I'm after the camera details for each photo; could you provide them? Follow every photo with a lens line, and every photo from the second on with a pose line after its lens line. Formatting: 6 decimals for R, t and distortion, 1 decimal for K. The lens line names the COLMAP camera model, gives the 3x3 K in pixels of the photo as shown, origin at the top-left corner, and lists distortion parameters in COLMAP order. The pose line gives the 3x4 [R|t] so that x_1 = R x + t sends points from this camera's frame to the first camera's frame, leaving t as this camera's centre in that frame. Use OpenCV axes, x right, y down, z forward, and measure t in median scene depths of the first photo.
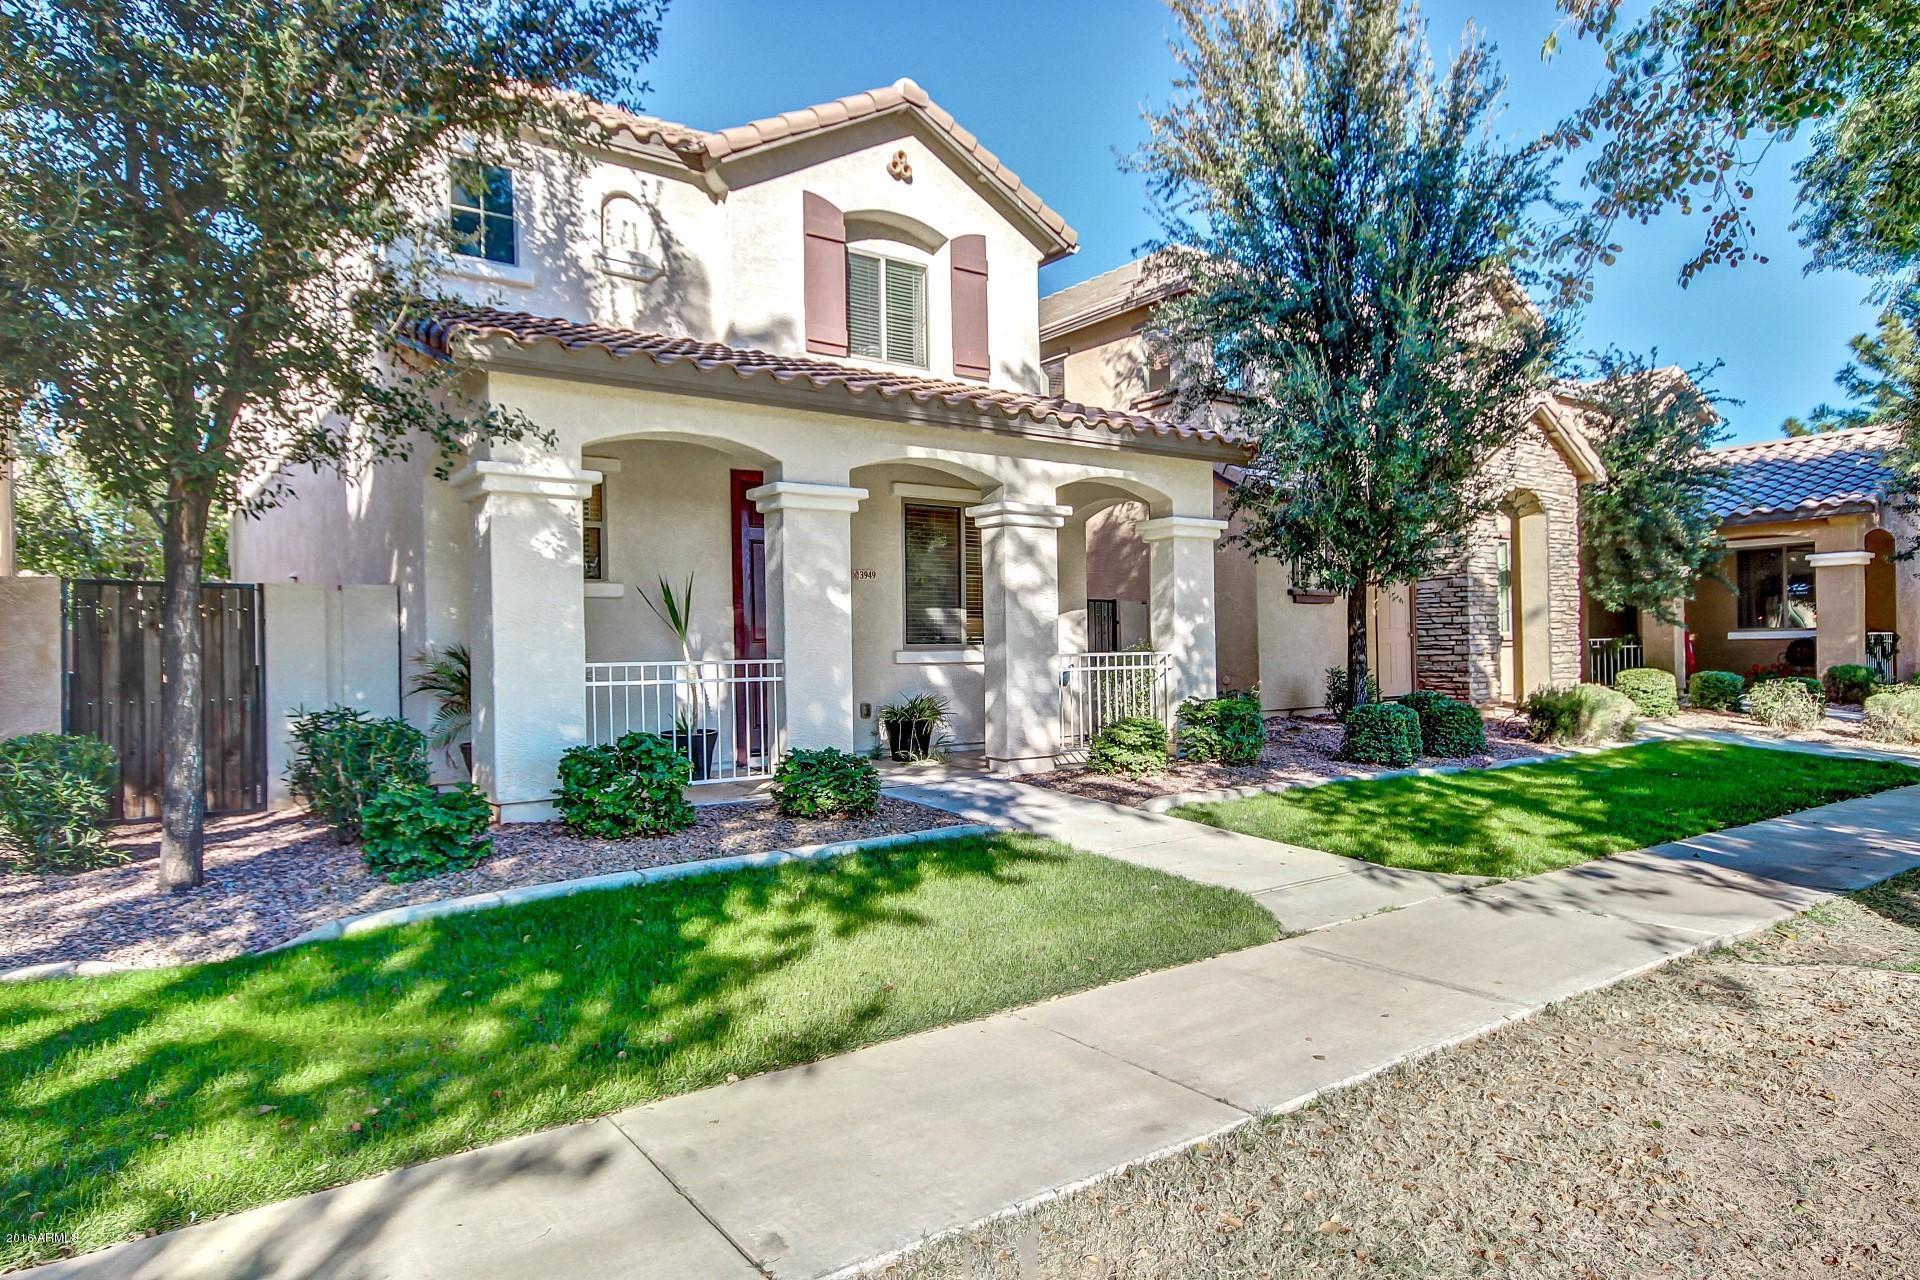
lens RADIAL K [[1146.5, 0, 959.5], [0, 1146.5, 639.2], [0, 0, 1]] dist [0.006681, 0.001629]
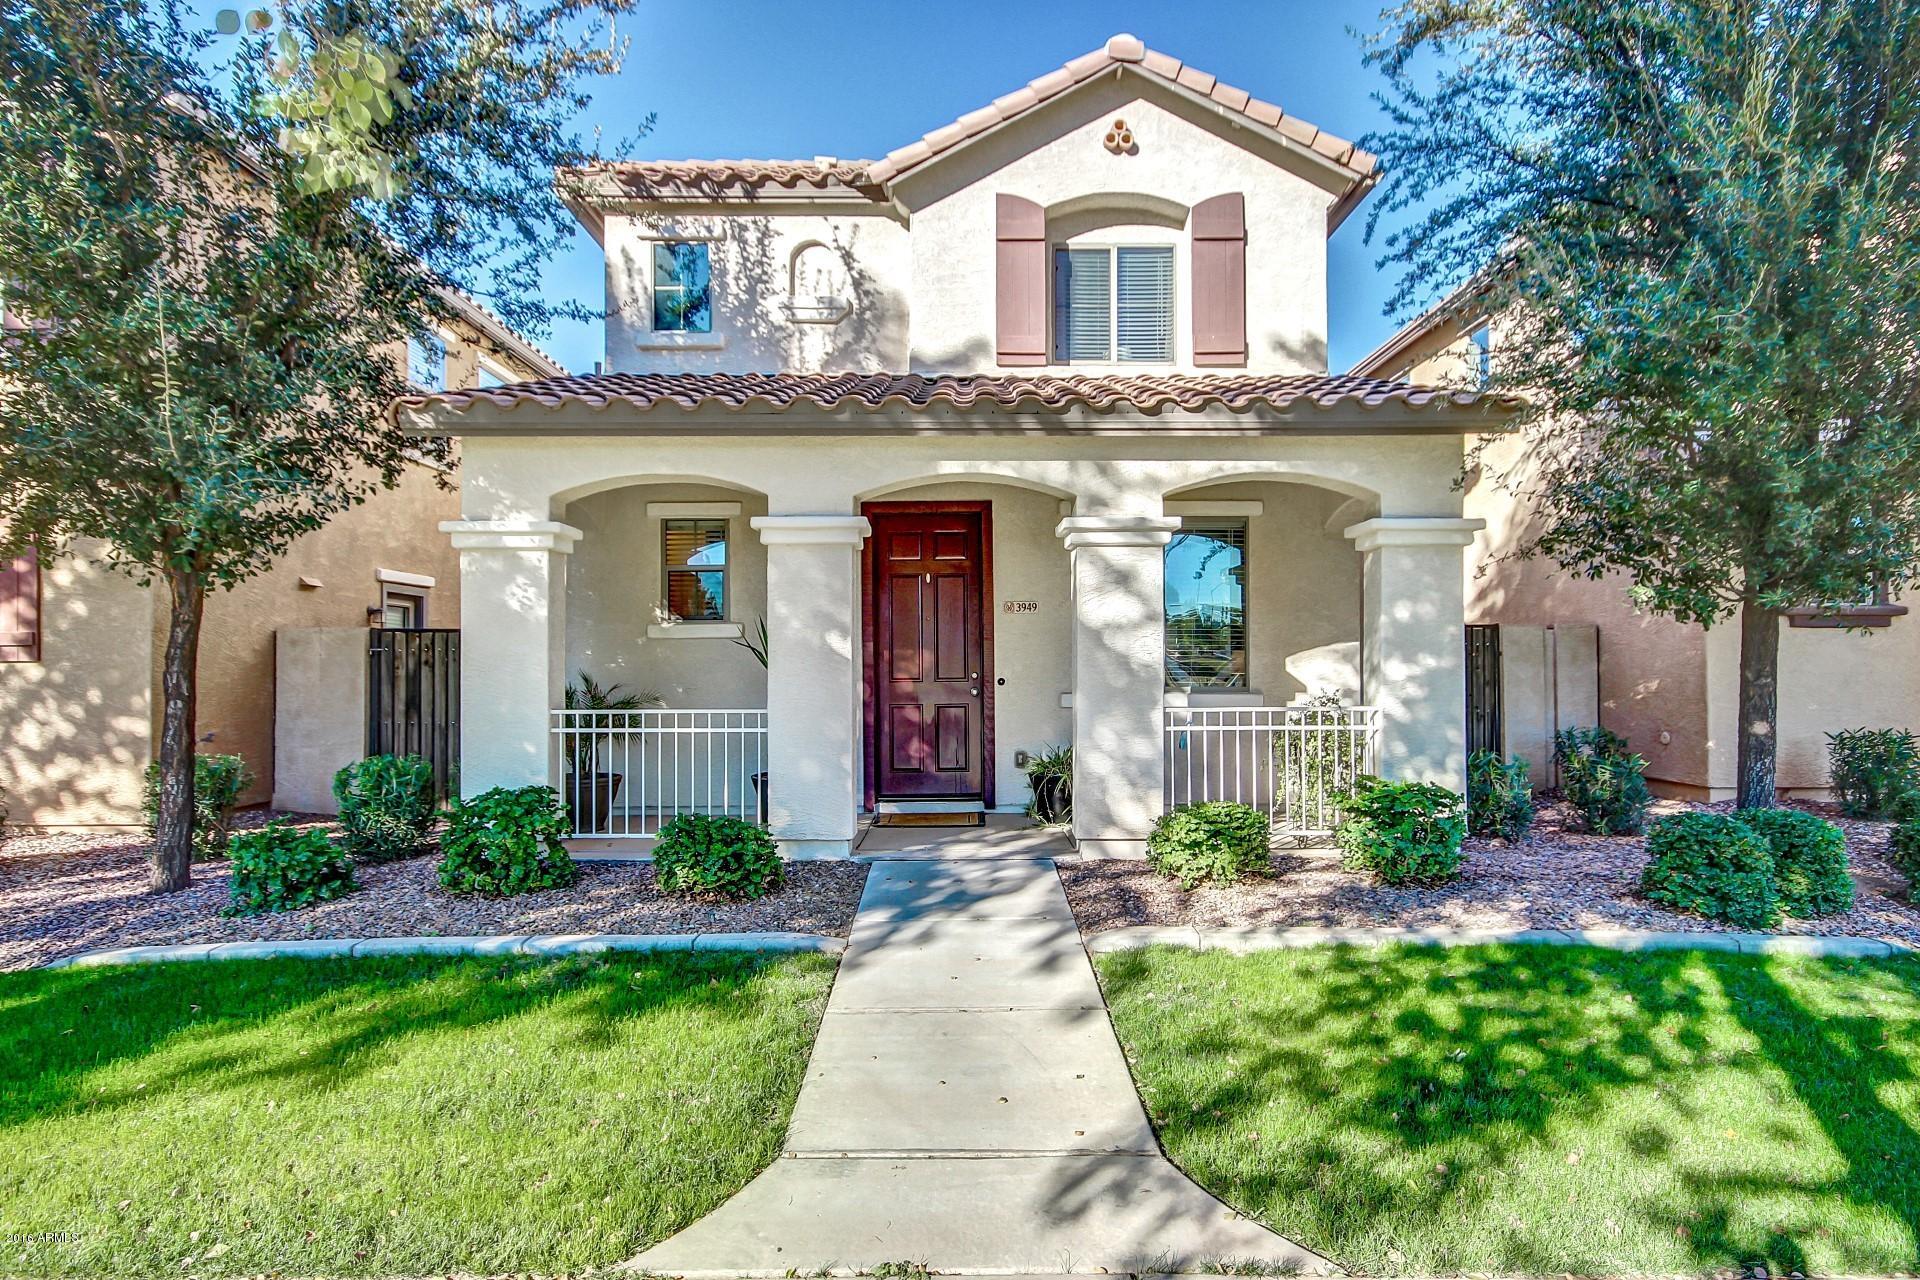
lens RADIAL K [[1019.5, 0, 960.3], [0, 1019.5, 646.4], [0, 0, 1]] dist [0.007584, 0.000452]
pose [[0.806606, 0.005259, -0.591066, 0.358075], [-0.004547, 0.999986, 0.002691, -0.028548], [0.591072, 0.000517, 0.806618, 0.340675]]
